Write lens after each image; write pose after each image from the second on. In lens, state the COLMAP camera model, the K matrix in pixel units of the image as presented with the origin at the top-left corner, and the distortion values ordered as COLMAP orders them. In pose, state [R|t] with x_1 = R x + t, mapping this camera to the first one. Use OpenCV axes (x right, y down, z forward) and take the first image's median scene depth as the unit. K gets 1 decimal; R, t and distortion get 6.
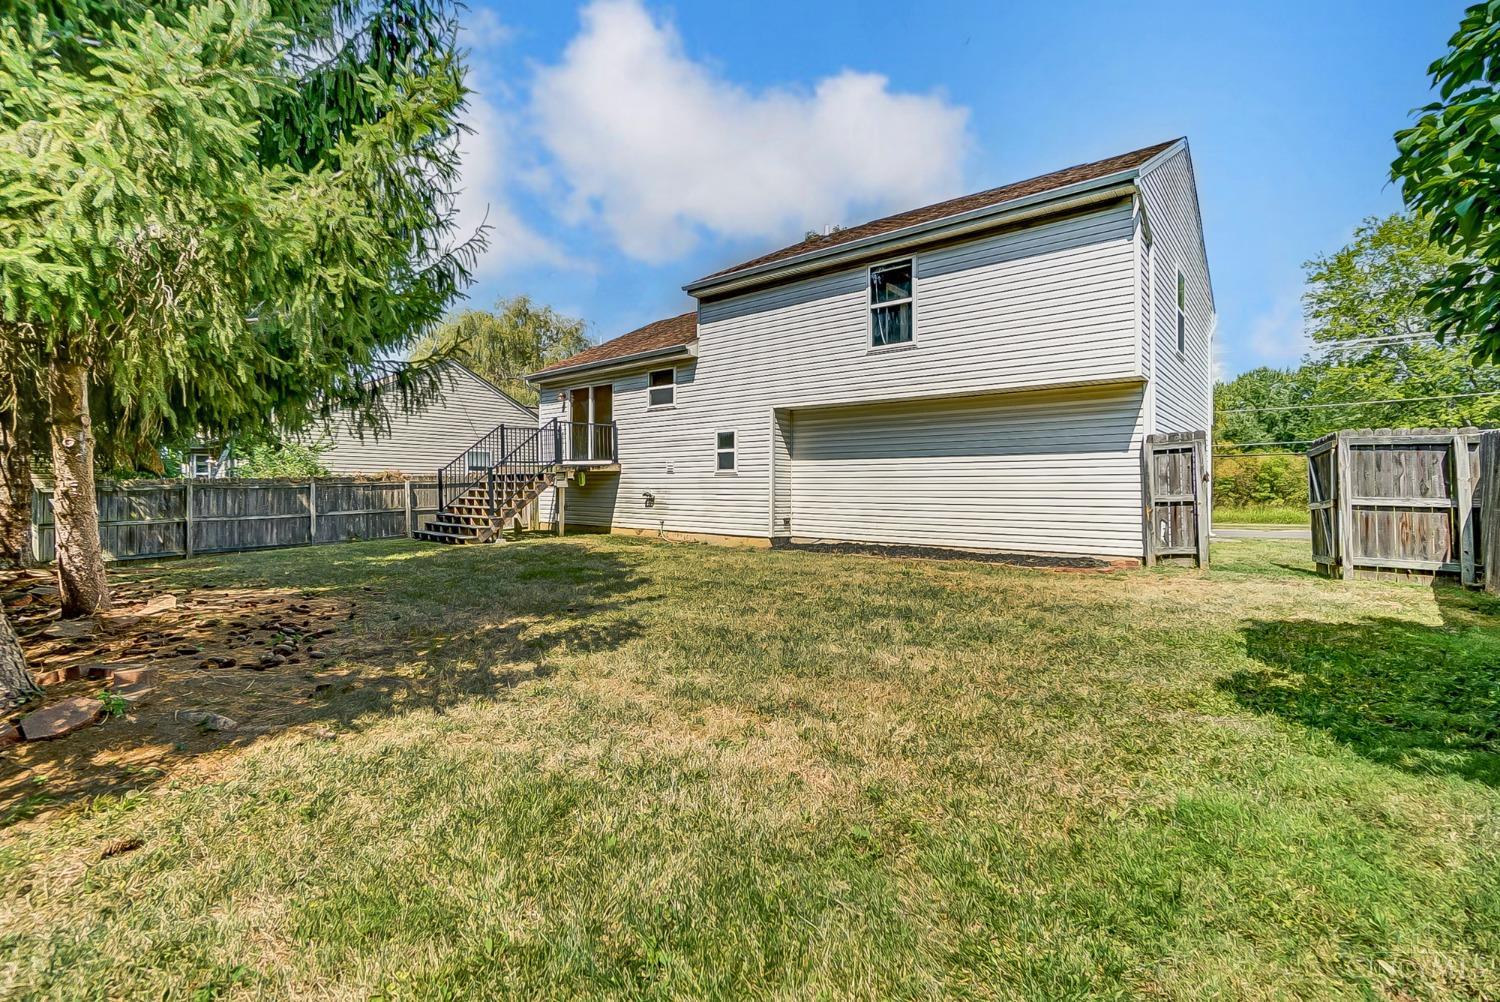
lens RADIAL K [[689.4, 0, 764.3], [0, 689.4, 489.4], [0, 0, 1]] dist [-0.039355, 0.000070]
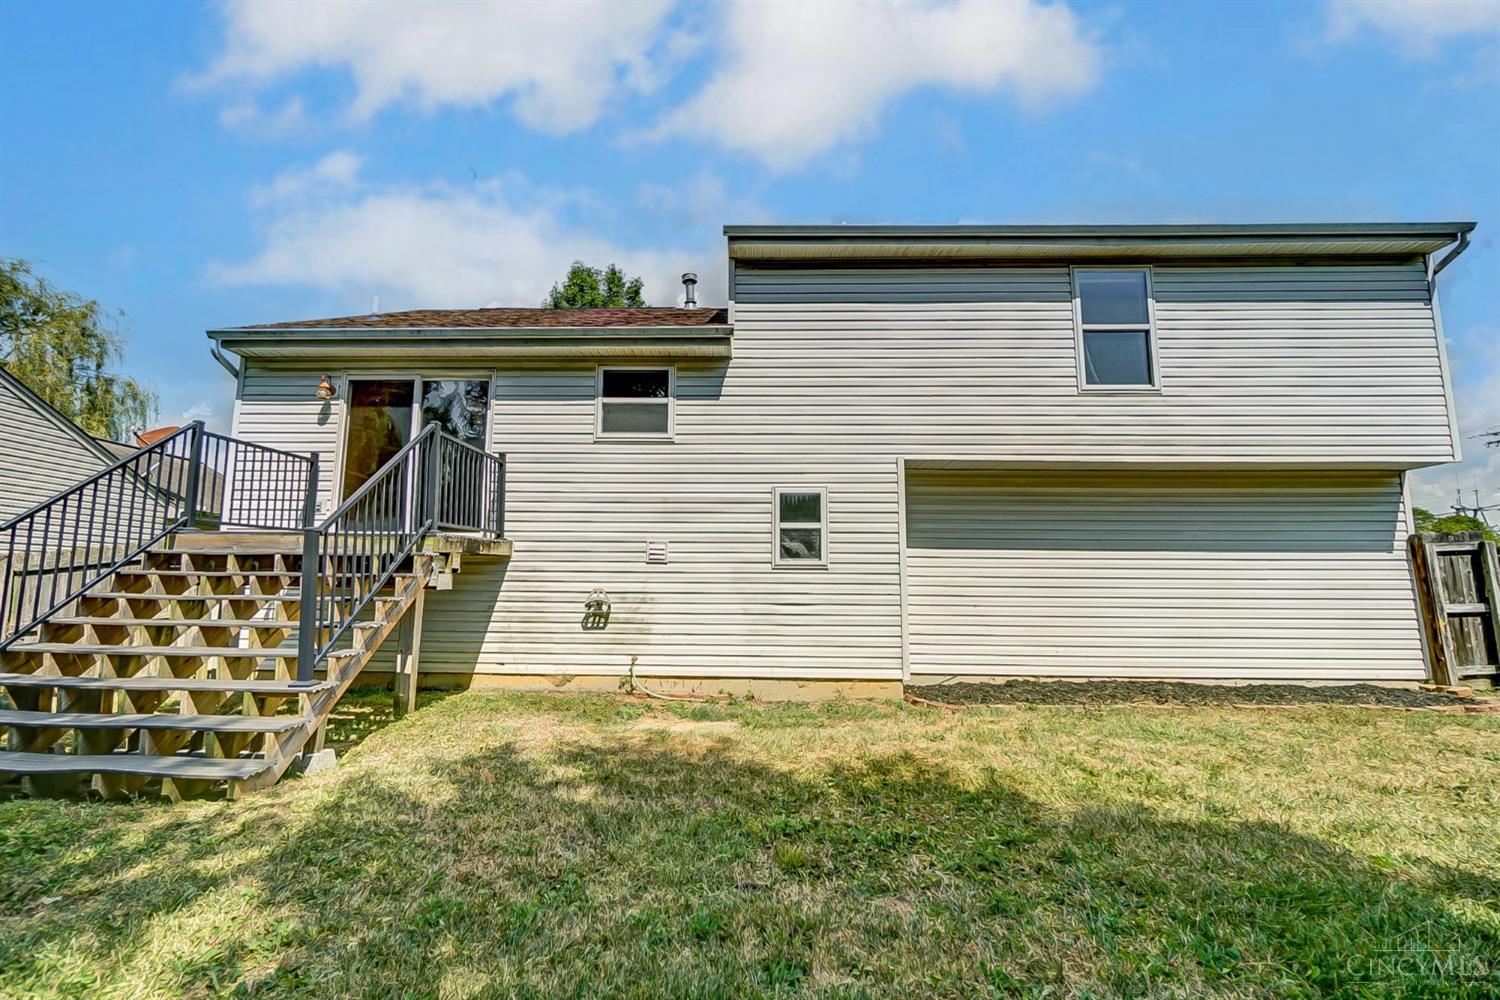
lens RADIAL K [[678.6, 0, 803.7], [0, 678.6, 497.6], [0, 0, 1]] dist [-0.014553, 0.008165]
pose [[0.785677, 0.084260, 0.612872, -0.399134], [-0.004753, 0.991474, -0.130218, -0.007062], [-0.618619, 0.099396, 0.779378, 0.572773]]
